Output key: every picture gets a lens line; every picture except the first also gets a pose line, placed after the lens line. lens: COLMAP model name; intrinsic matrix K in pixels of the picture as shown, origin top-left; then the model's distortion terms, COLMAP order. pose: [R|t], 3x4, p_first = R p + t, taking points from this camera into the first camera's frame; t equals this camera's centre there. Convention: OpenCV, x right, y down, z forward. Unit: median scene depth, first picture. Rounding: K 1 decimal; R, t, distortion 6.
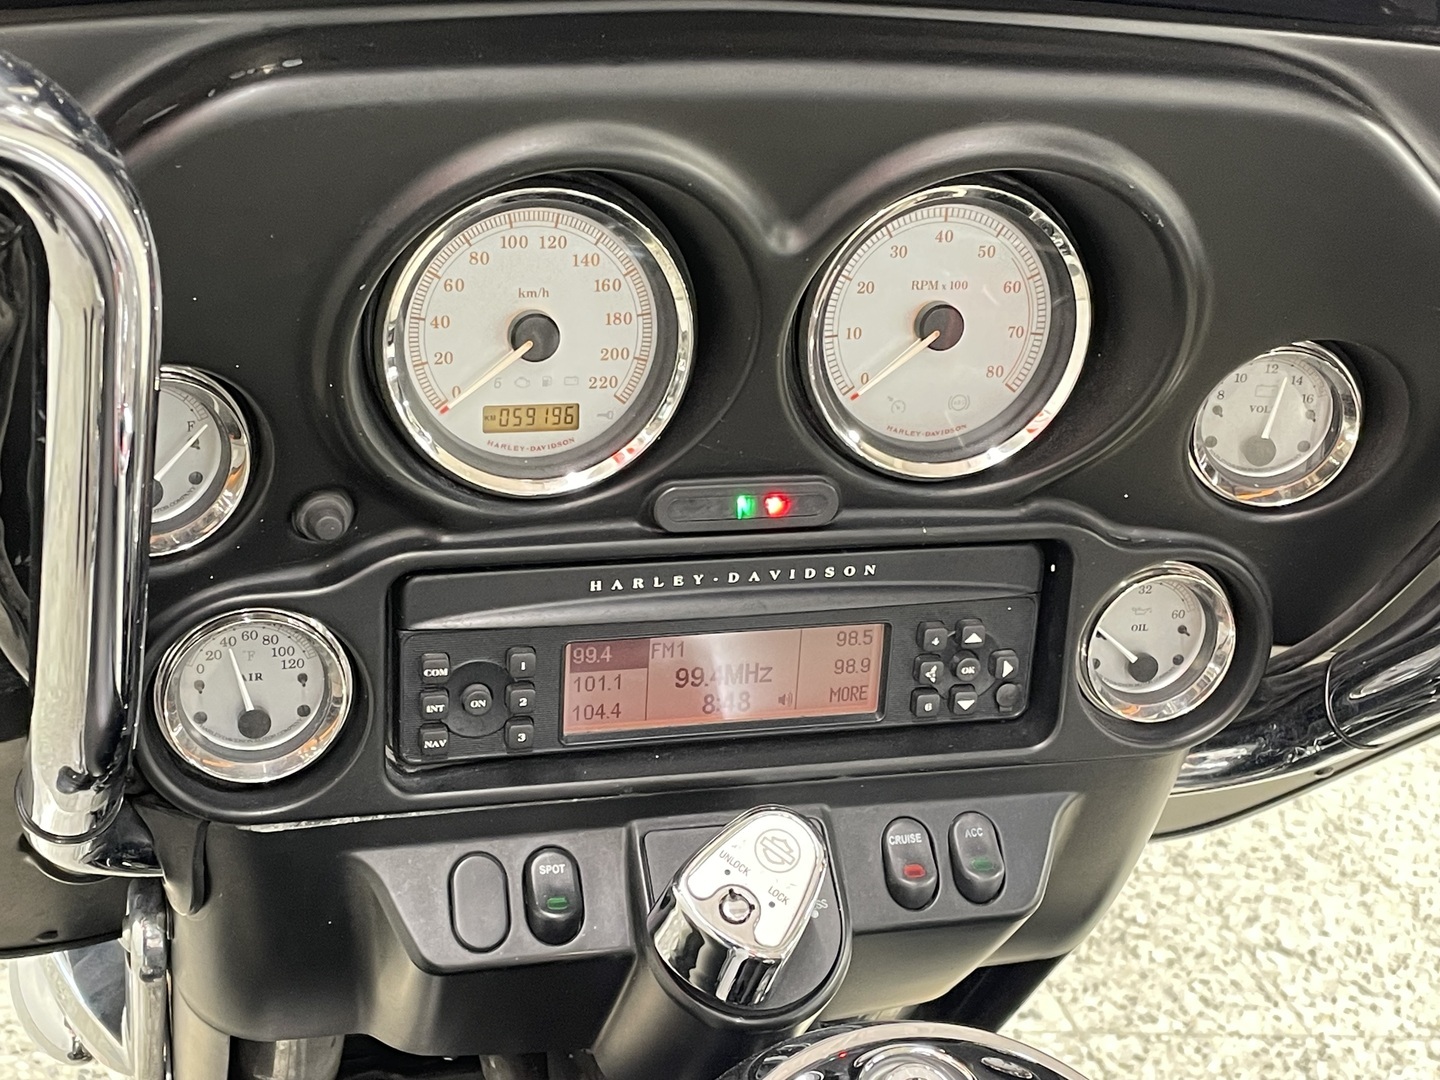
lens RADIAL K [[2224.6, 0, 722.1], [0, 2224.6, 543.0], [0, 0, 1]] dist [0.164908, -0.328870]
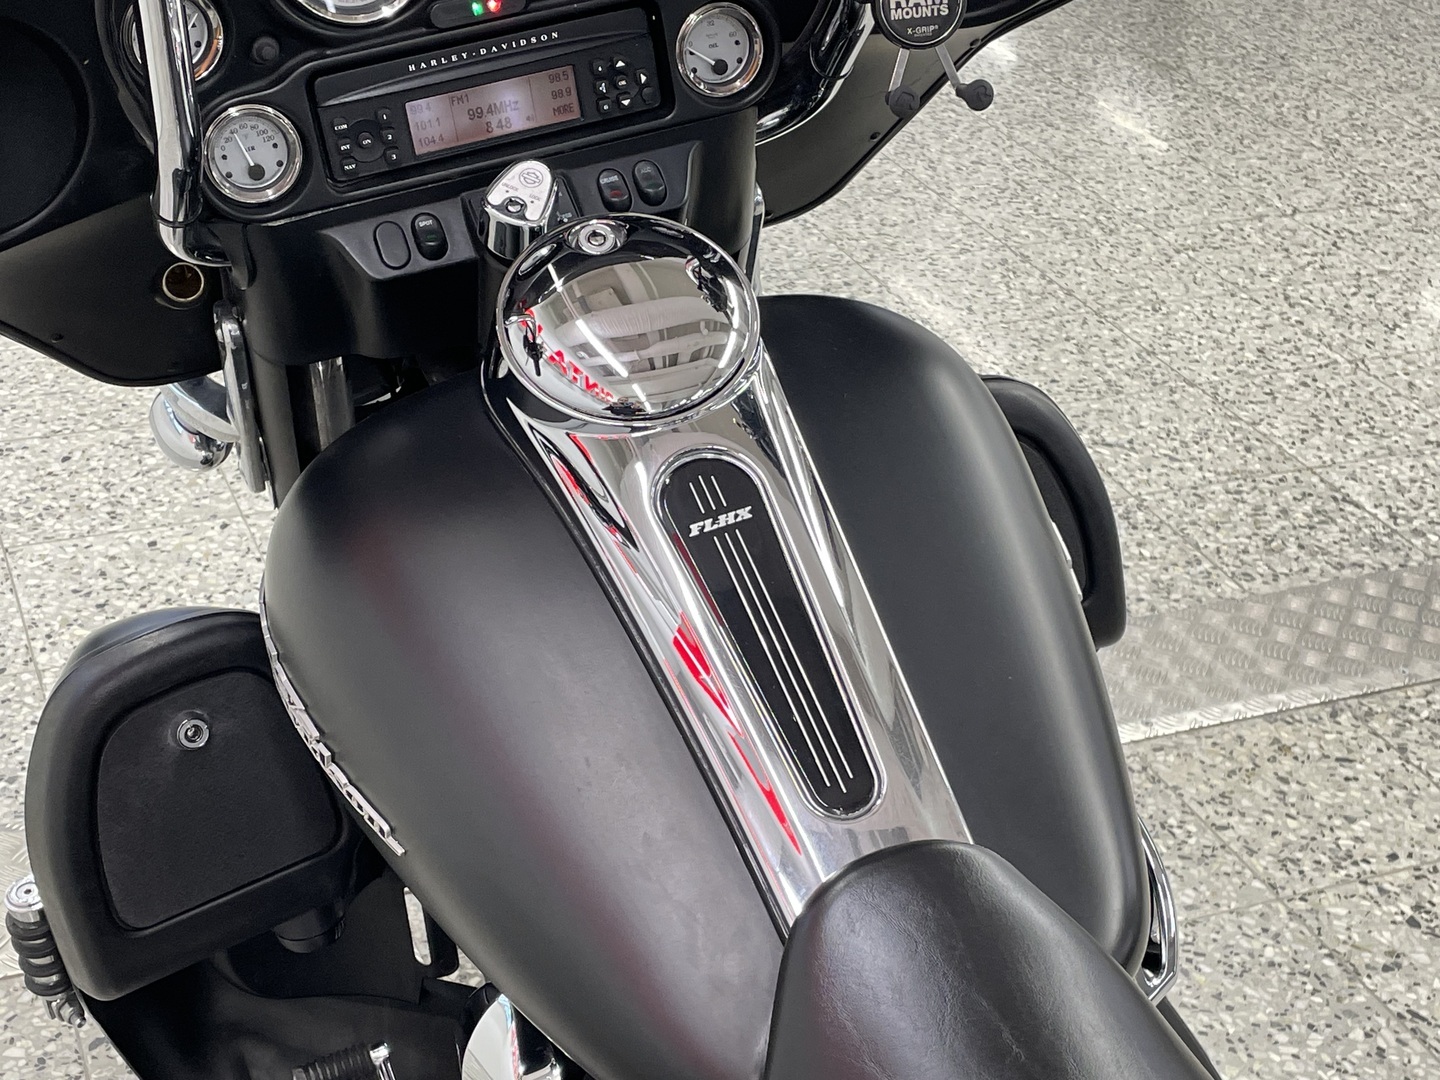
lens RADIAL K [[2224.6, 0, 722.1], [0, 2224.6, 543.0], [0, 0, 1]] dist [0.164908, -0.328870]
pose [[0.976641, -0.214845, -0.003747, 0.032669], [0.214321, 0.972706, 0.088934, 0.079821], [-0.015462, -0.087659, 0.996031, -0.256232]]
